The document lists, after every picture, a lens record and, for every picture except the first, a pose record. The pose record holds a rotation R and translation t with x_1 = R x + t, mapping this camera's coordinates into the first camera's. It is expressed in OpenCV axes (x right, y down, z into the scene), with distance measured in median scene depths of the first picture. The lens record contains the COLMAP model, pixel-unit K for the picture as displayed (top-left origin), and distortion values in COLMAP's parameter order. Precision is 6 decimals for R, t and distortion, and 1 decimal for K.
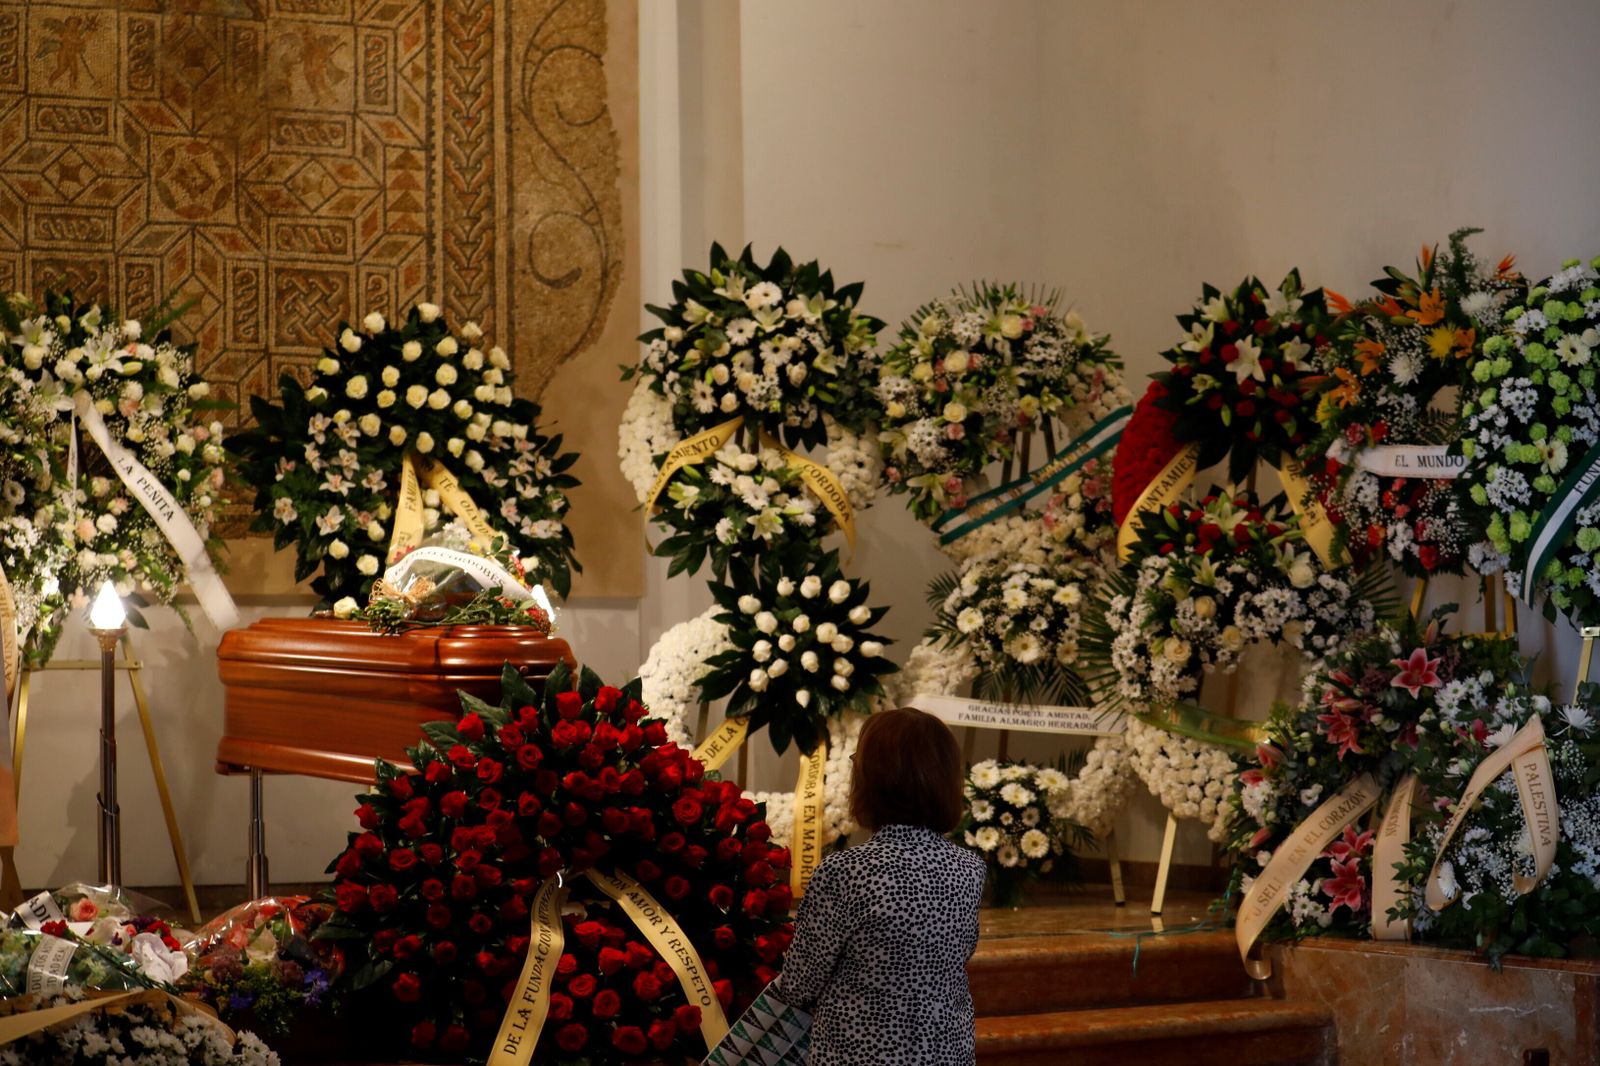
lens RADIAL K [[3224.7, 0, 818.4], [0, 3224.7, 534.8], [0, 0, 1]] dist [-0.244885, -0.288348]
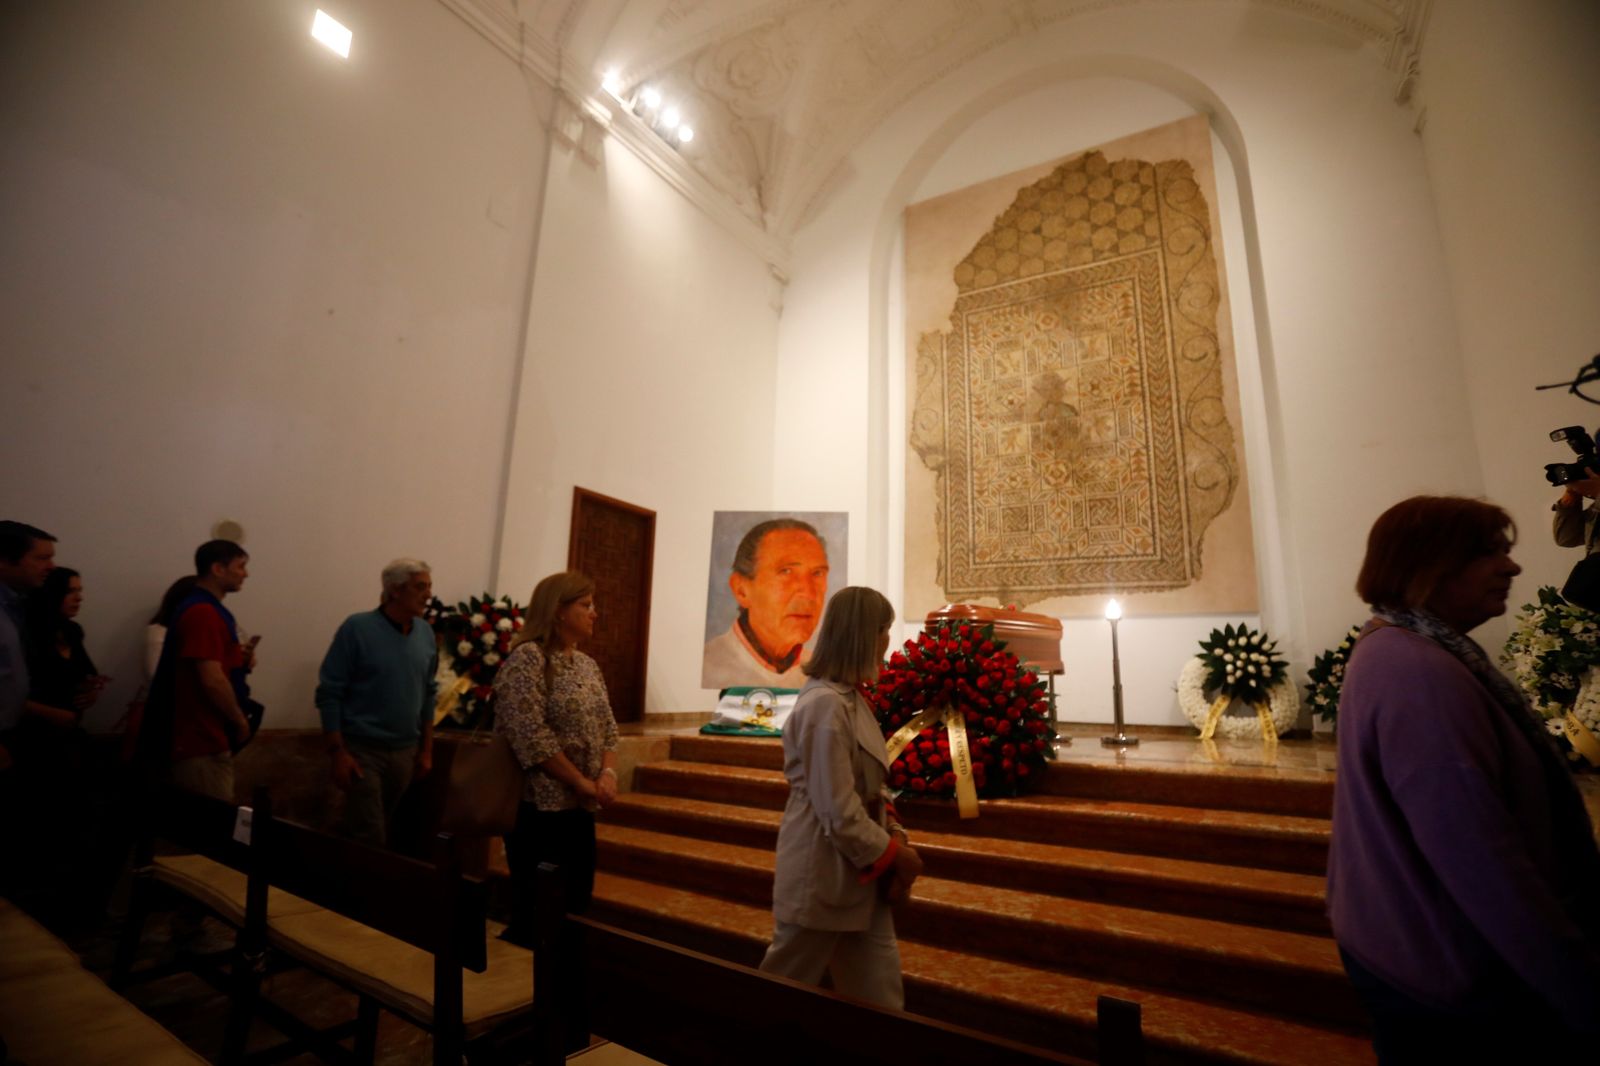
lens RADIAL K [[733.6, 0, 807.2], [0, 733.6, 533.3], [0, 0, 1]] dist [-0.069103, 0.023924]
pose [[0.528385, -0.142266, -0.837001, 0.245556], [0.010625, 0.986891, -0.161036, 0.049473], [0.848939, 0.076196, 0.522970, 0.484115]]
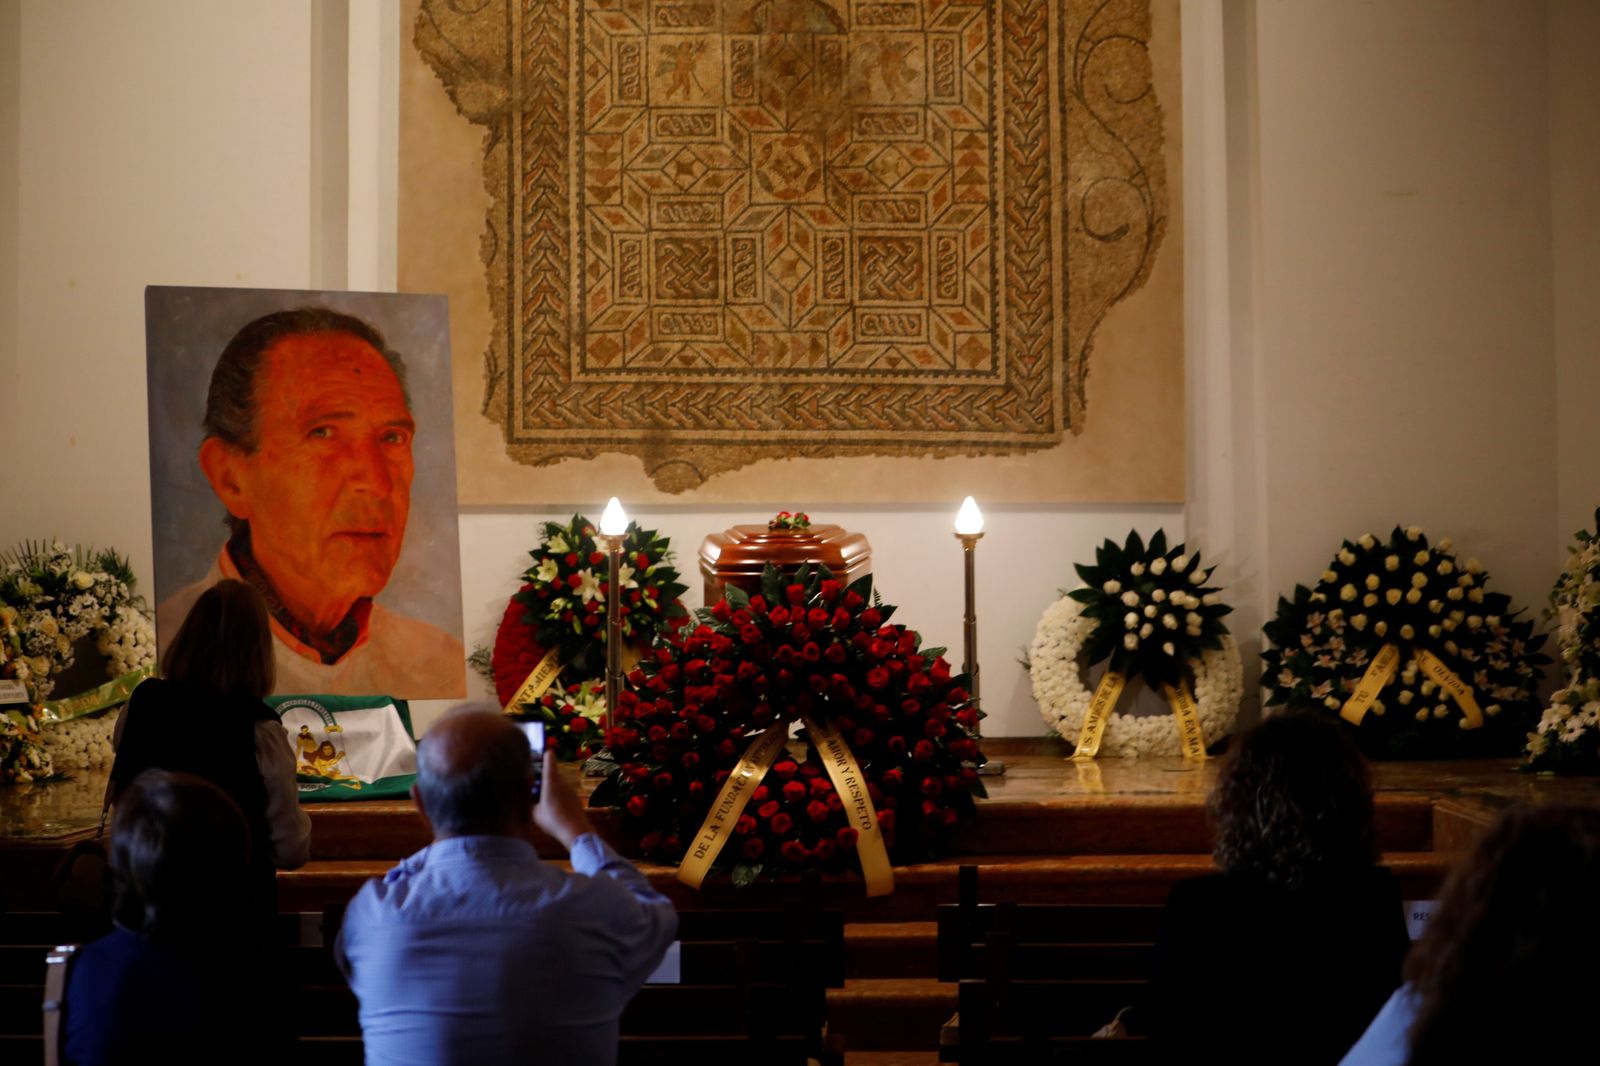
lens RADIAL K [[3226.0, 0, 798.4], [0, 3226.0, 584.5], [0, 0, 1]] dist [-0.305931, 0.296732]
pose [[0.890959, 0.006505, -0.454036, 0.391571], [0.017181, 0.998698, 0.048024, -0.010506], [0.453758, -0.050588, 0.889688, -0.118575]]
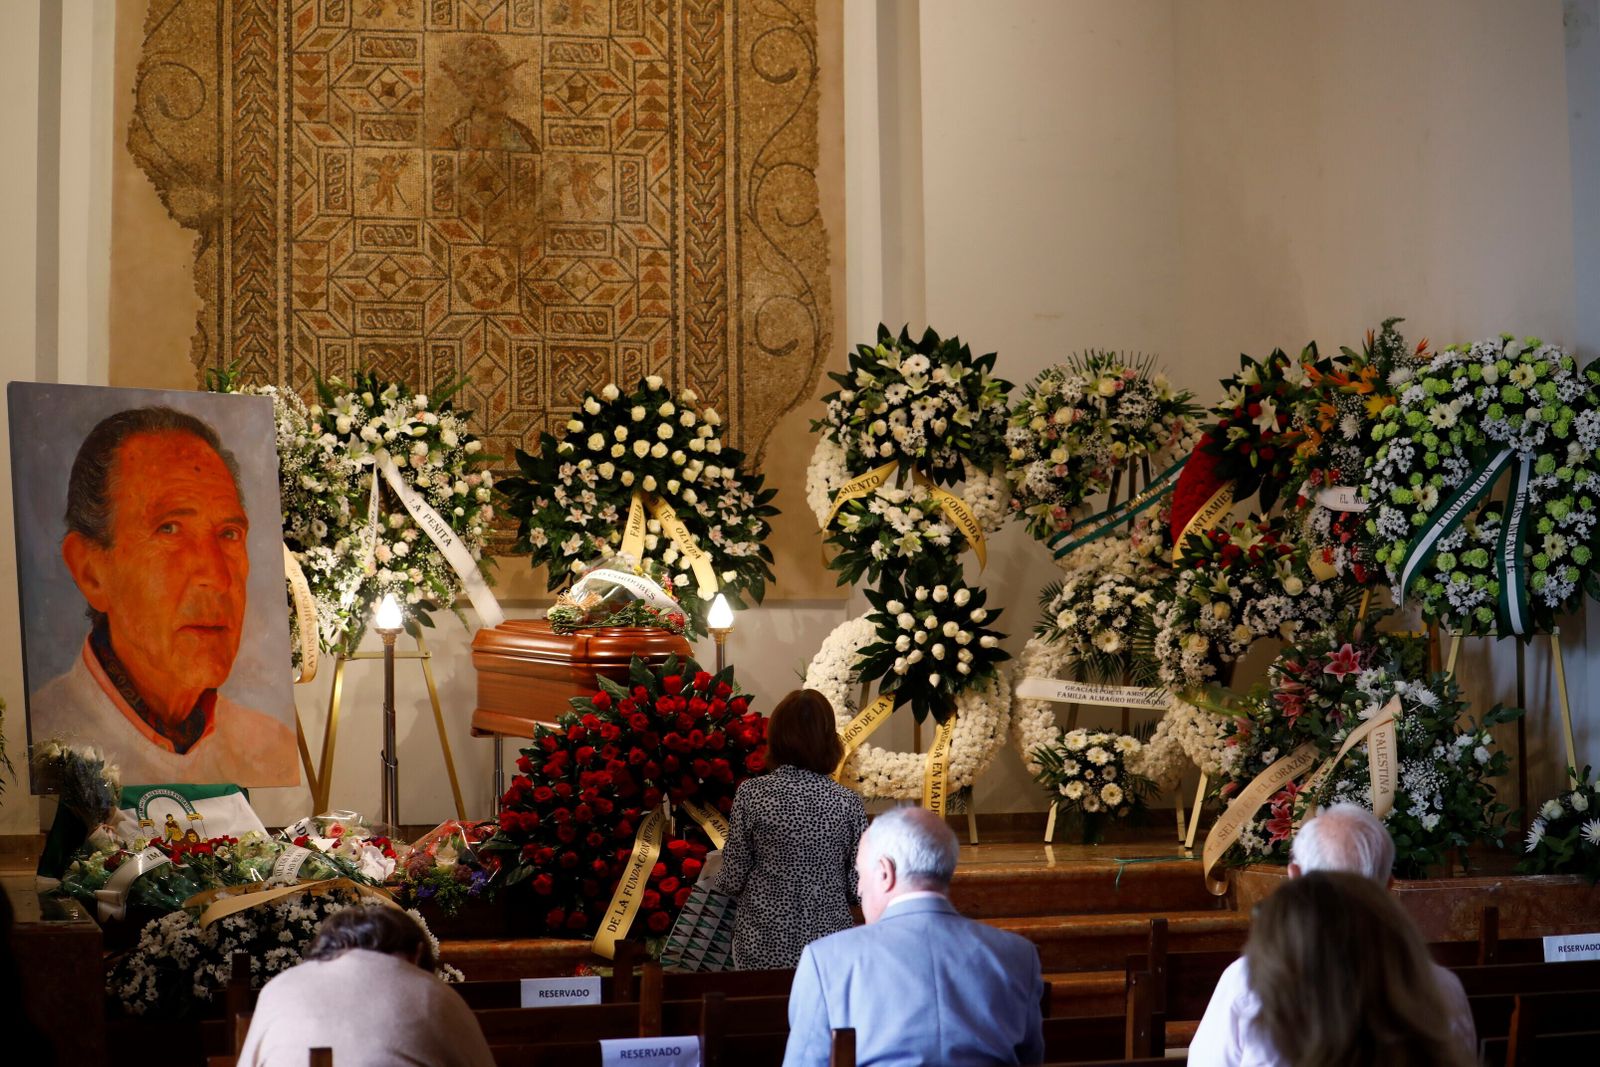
lens RADIAL K [[3226.0, 0, 798.4], [0, 3226.0, 585.0], [0, 0, 1]] dist [-0.305931, 0.296732]
pose [[0.982634, -0.002591, -0.185539, 0.179005], [0.006764, 0.999738, 0.021863, -0.015662], [0.185433, -0.022738, 0.982394, -0.273721]]
